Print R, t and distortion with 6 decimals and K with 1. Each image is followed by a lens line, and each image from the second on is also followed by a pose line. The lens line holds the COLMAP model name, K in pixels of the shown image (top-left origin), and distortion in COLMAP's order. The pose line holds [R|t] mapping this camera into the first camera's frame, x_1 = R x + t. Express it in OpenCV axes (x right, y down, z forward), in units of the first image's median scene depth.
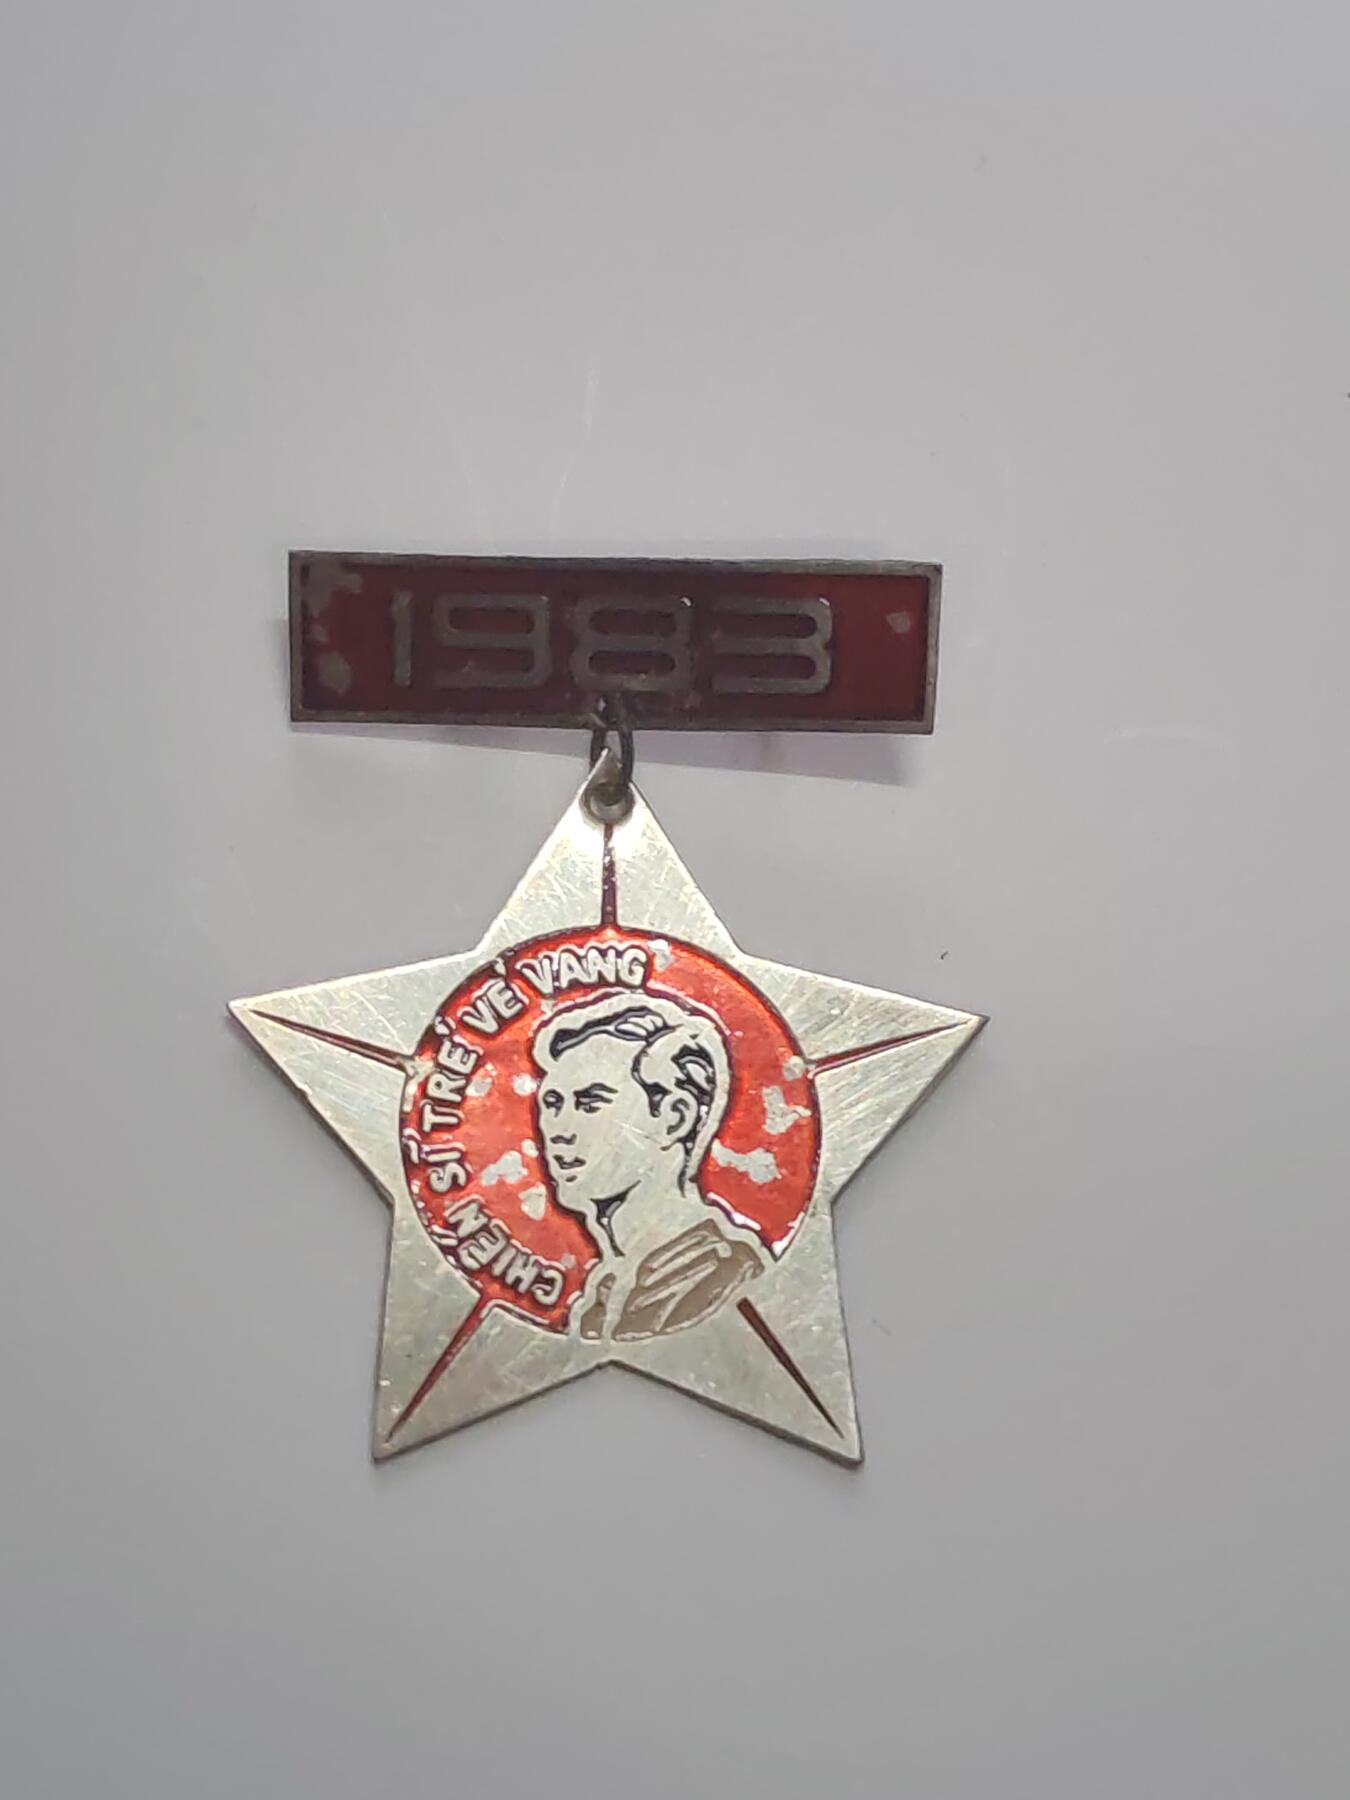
lens RADIAL K [[3782.5, 0, 653.8], [0, 3782.5, 991.2], [0, 0, 1]] dist [0.700362, 0.000000]
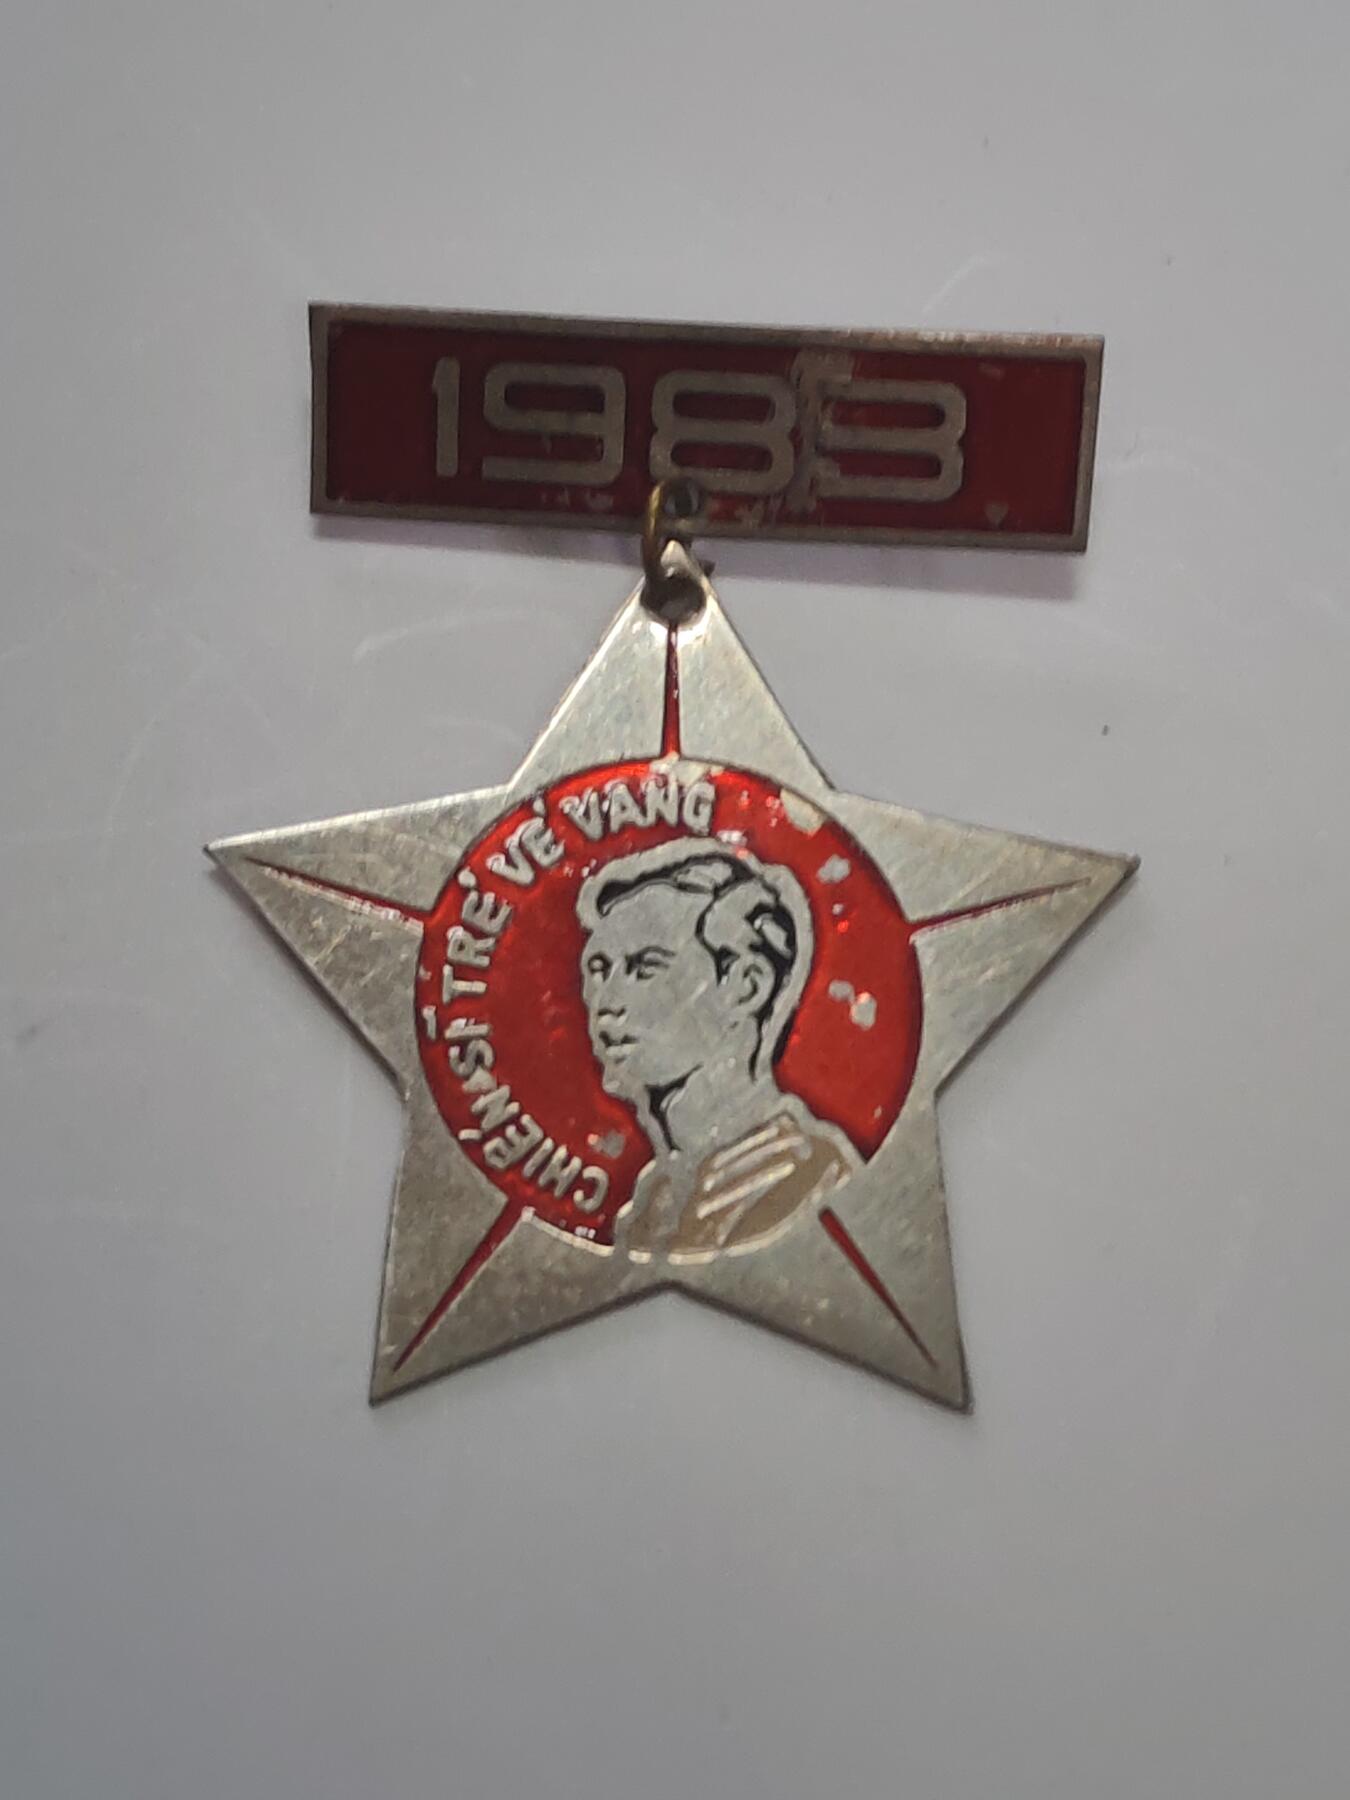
lens RADIAL K [[3782.5, 0, 688.0], [0, 3782.5, 904.5], [0, 0, 1]] dist [0.700362, 0.000000]
pose [[0.999479, 0.011247, -0.030261, 0.018022], [-0.010743, 0.999802, 0.016775, 0.001174], [0.030444, -0.016441, 0.999401, 0.167275]]
